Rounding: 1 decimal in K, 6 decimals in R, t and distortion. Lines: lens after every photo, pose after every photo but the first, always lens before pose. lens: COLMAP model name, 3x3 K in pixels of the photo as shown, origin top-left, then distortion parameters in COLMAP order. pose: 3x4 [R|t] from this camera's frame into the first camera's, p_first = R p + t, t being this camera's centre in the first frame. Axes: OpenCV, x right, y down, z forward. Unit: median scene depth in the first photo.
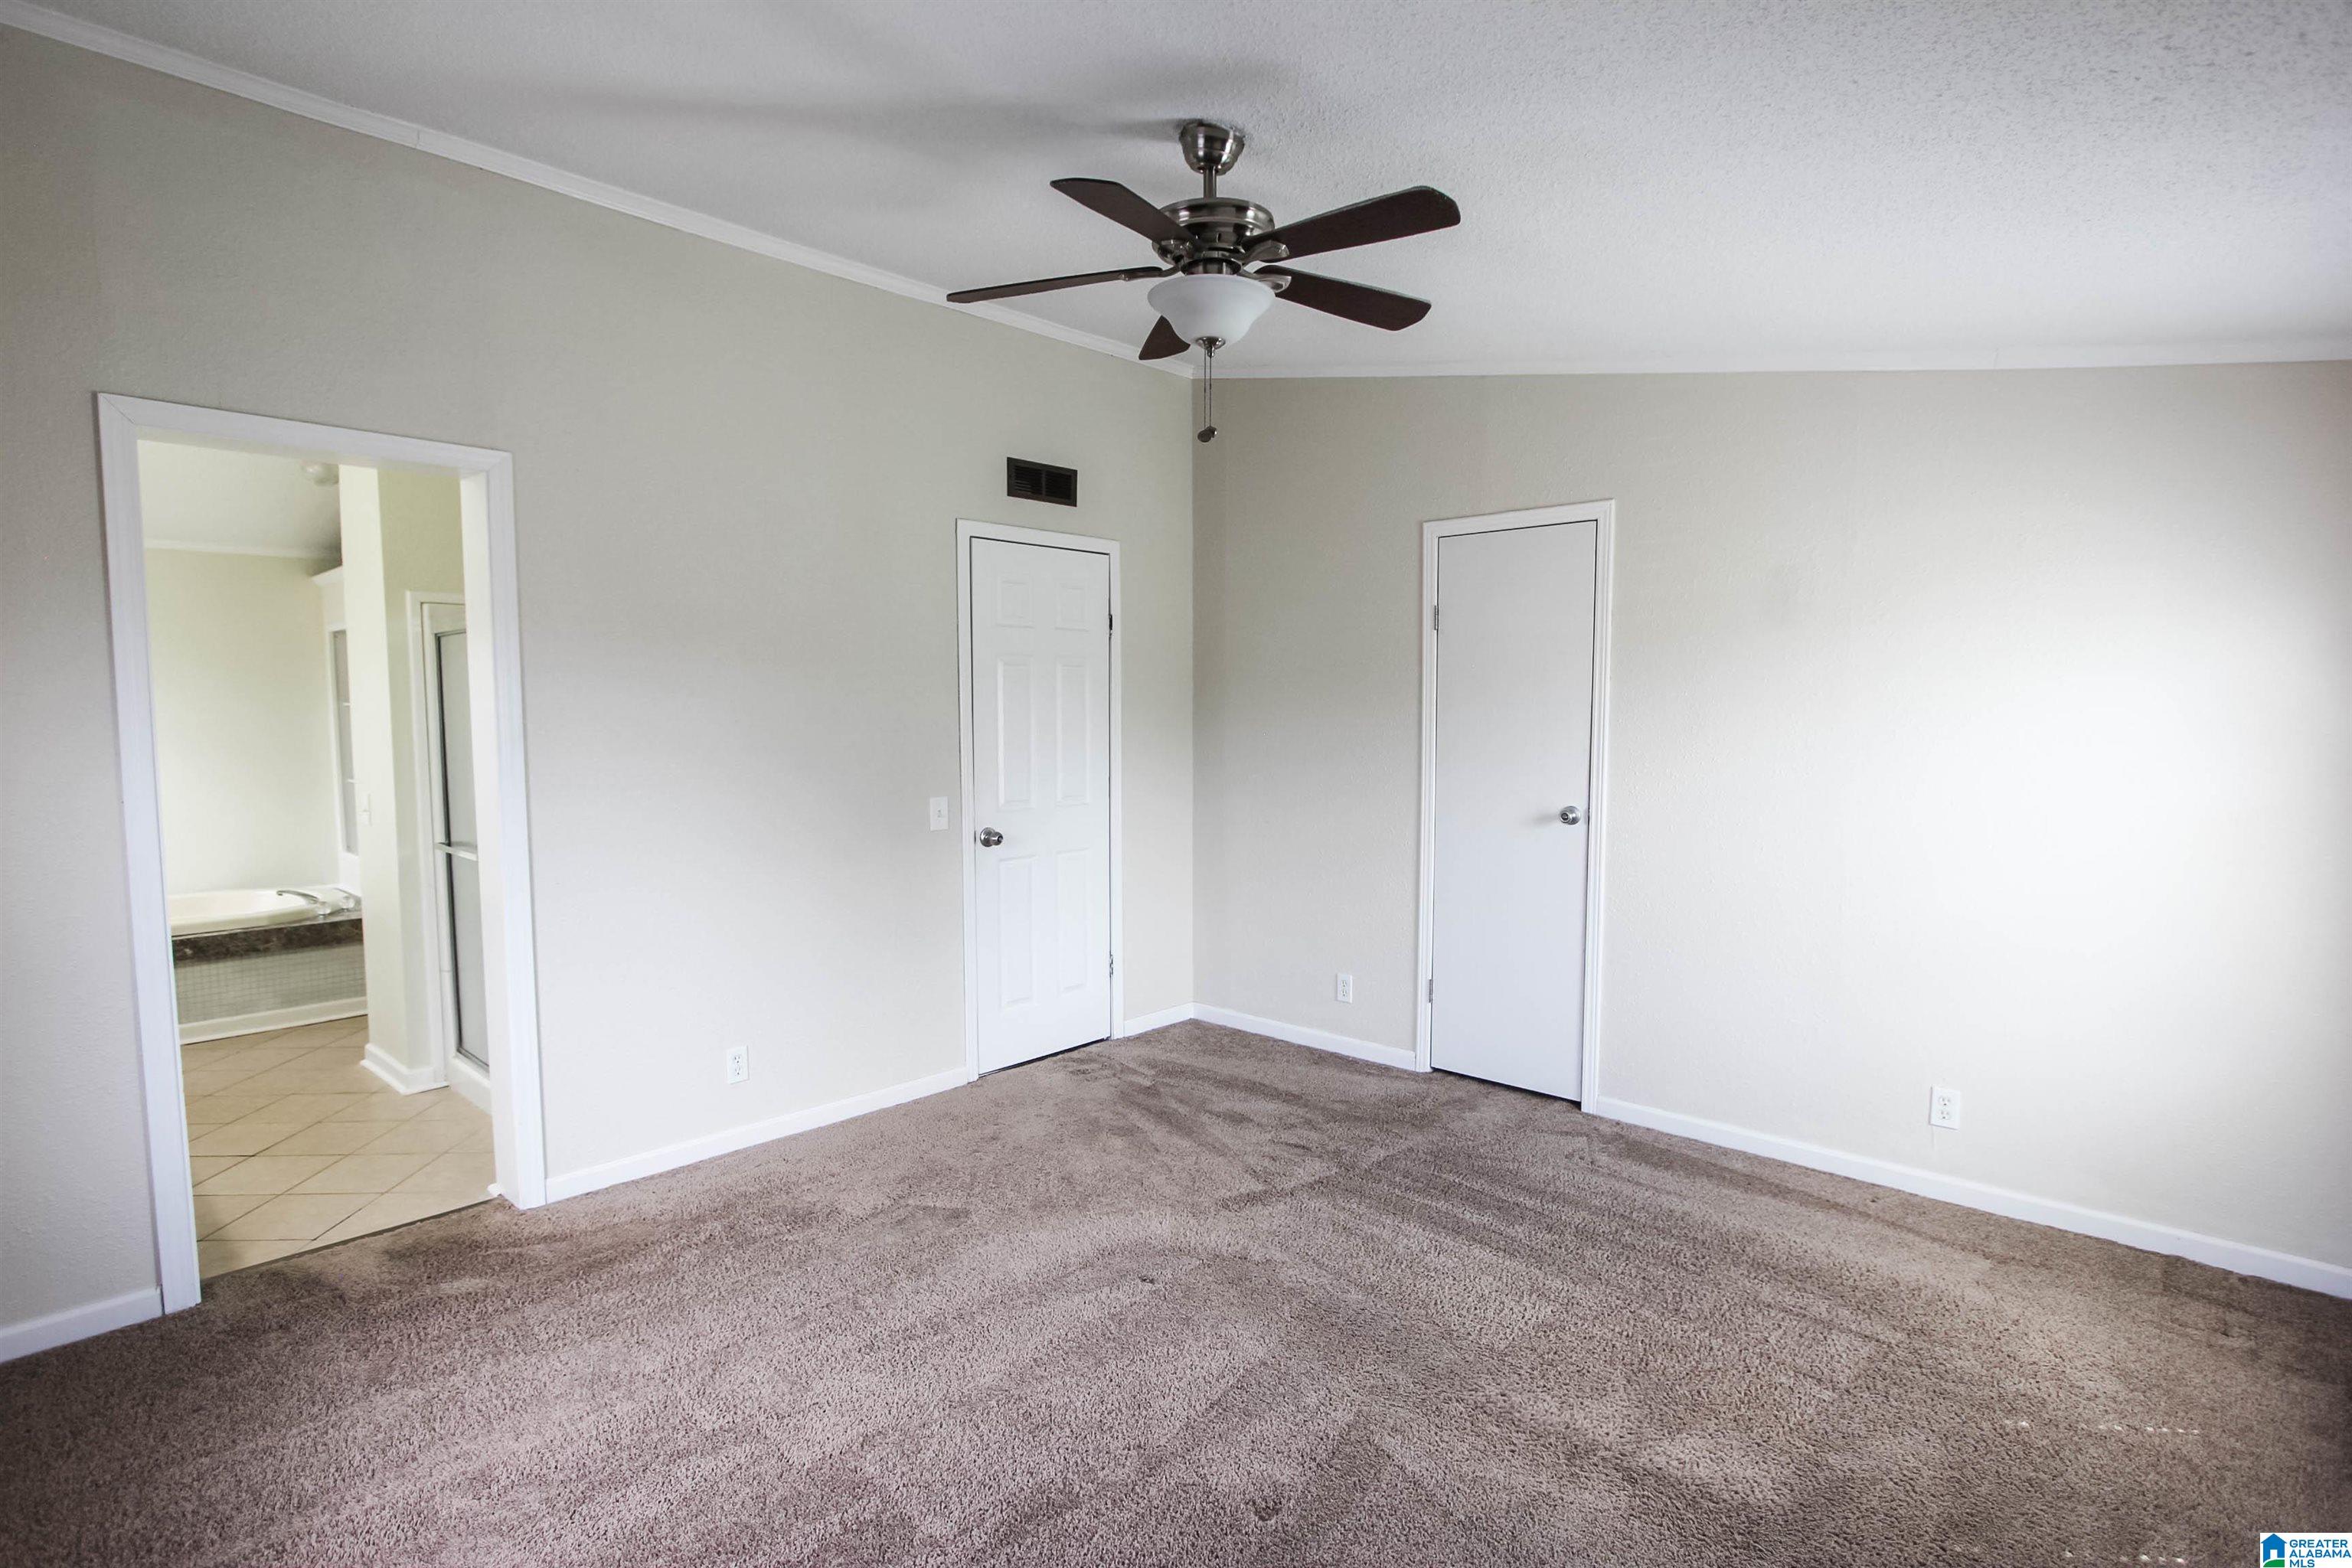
lens RADIAL K [[1142.0, 0, 1178.5], [0, 1142.0, 787.7], [0, 0, 1]] dist [-0.001125, -0.000266]
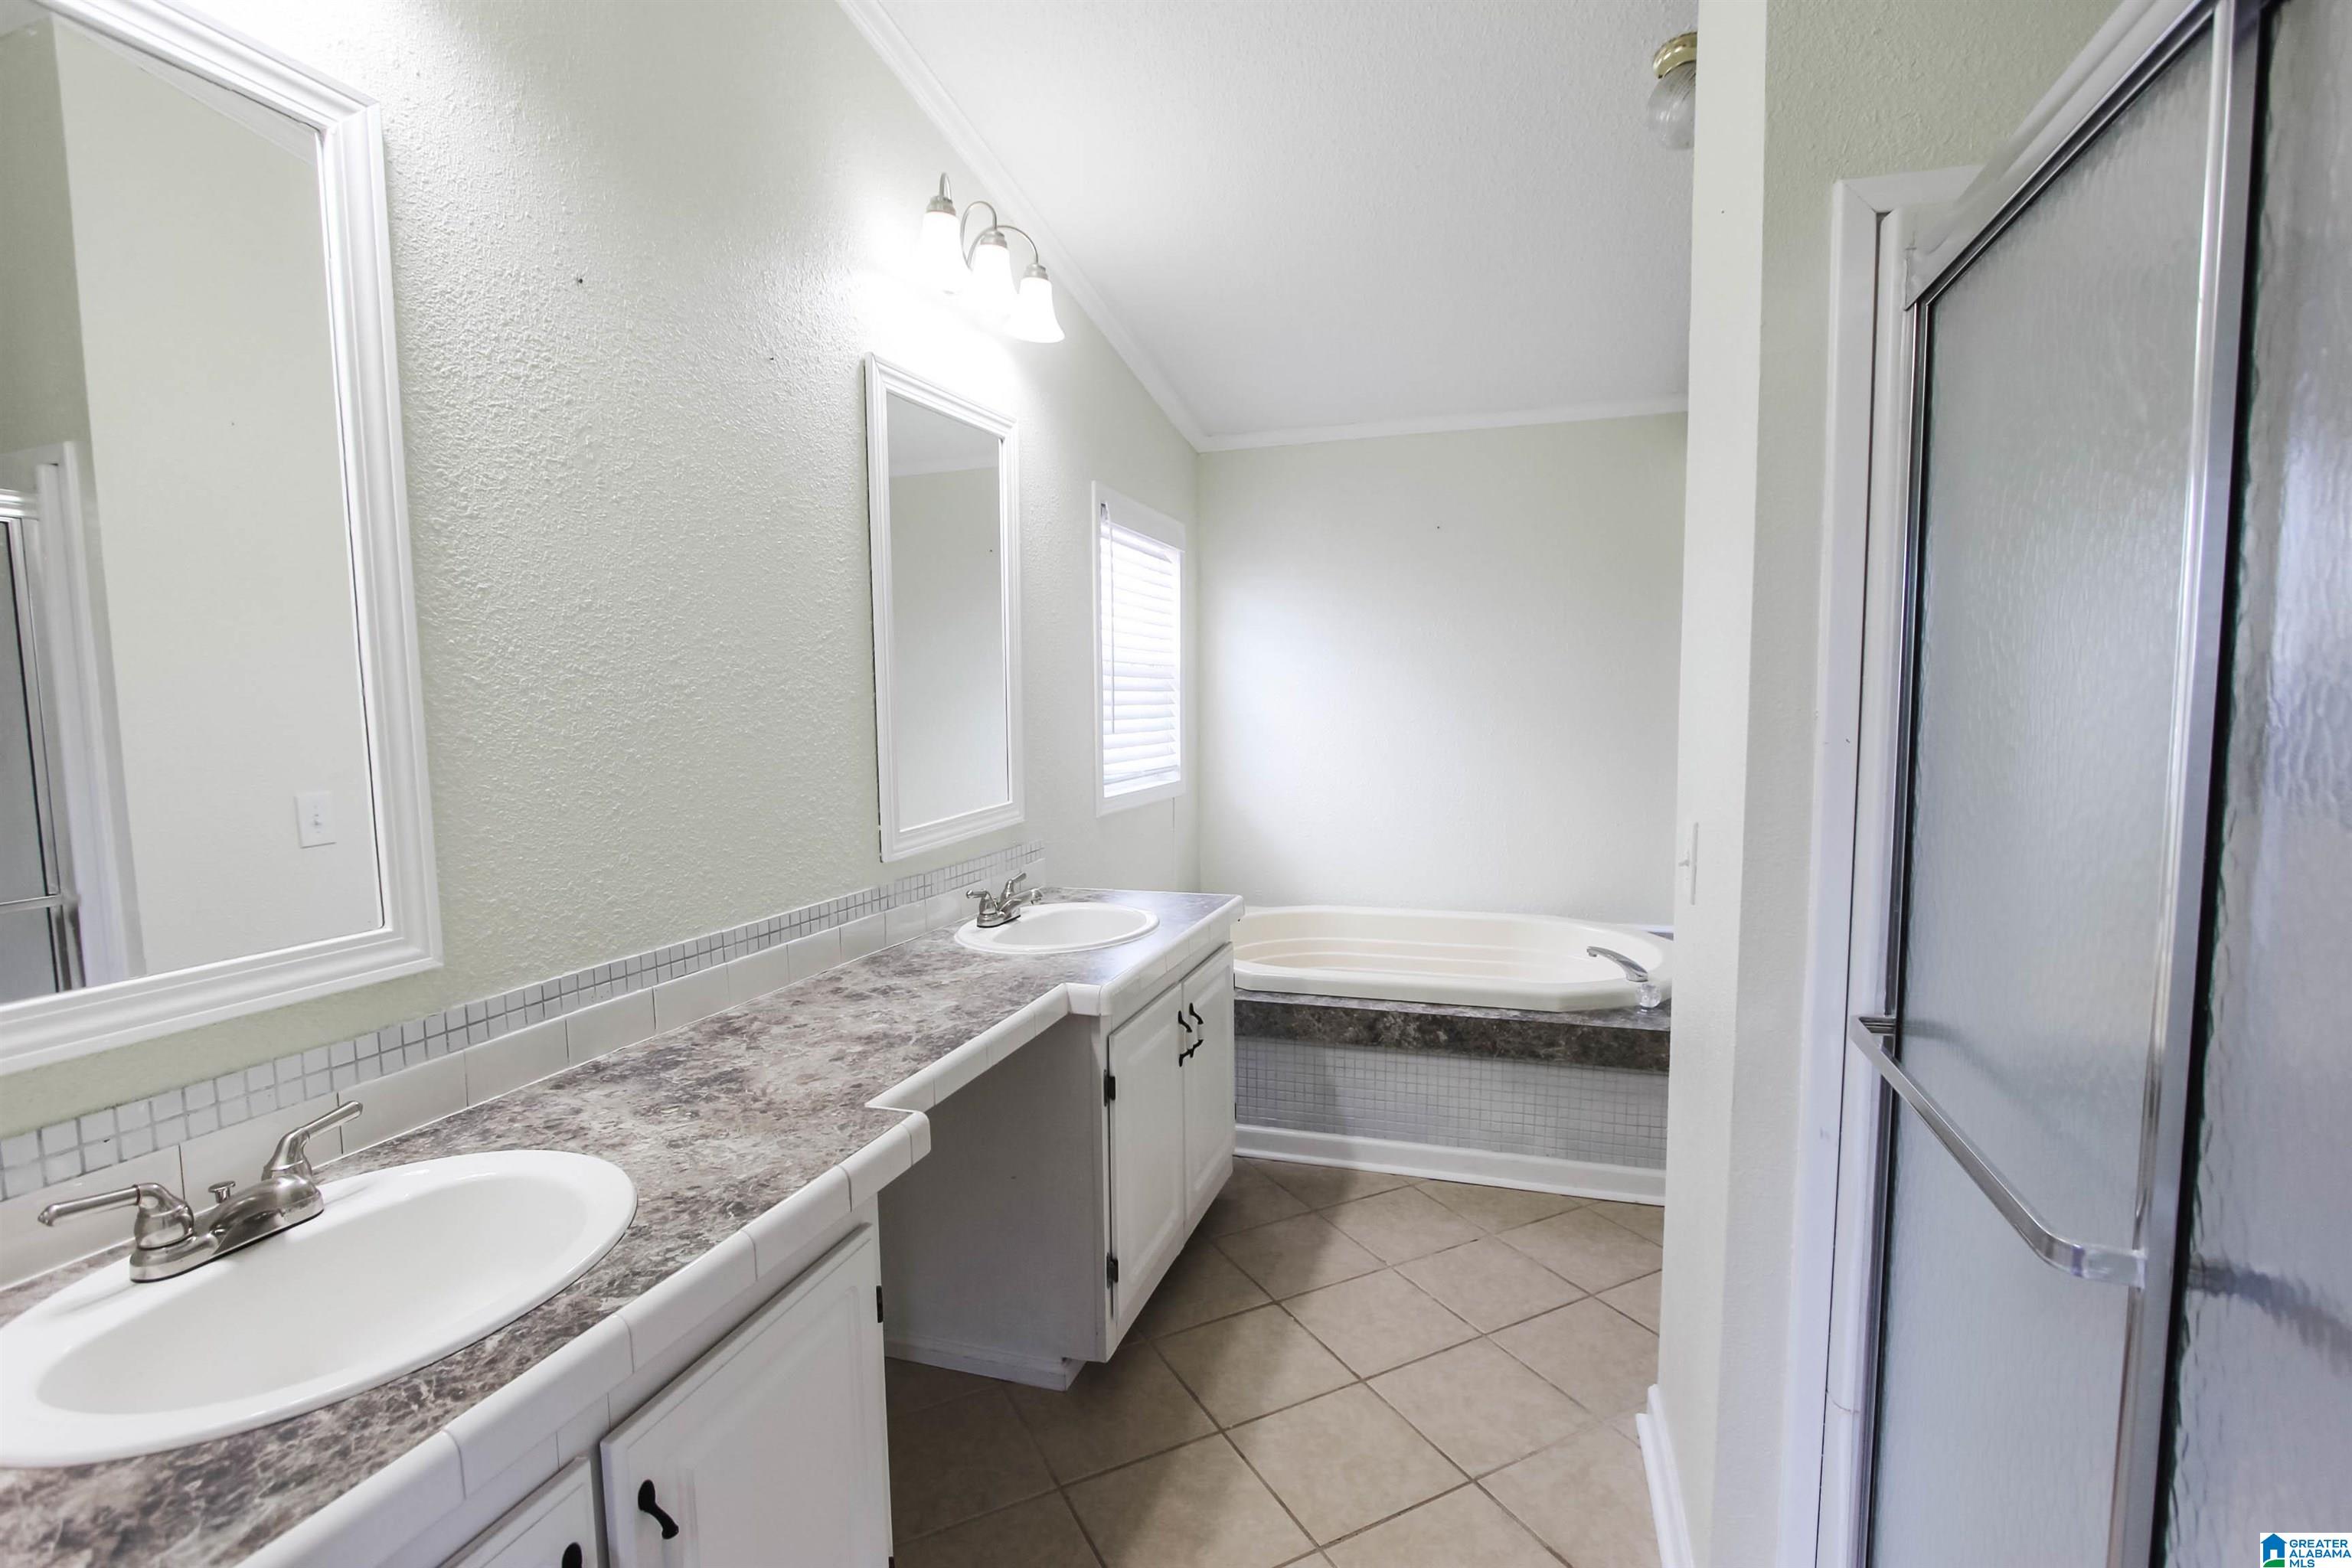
lens RADIAL K [[1085.9, 0, 1181.3], [0, 1085.9, 795.3], [0, 0, 1]] dist [-0.012816, 0.000083]
pose [[0.417063, 0.083032, -0.905077, -0.395195], [-0.056300, 0.996266, 0.065455, -0.015301], [0.907132, 0.023657, 0.420181, 0.602845]]
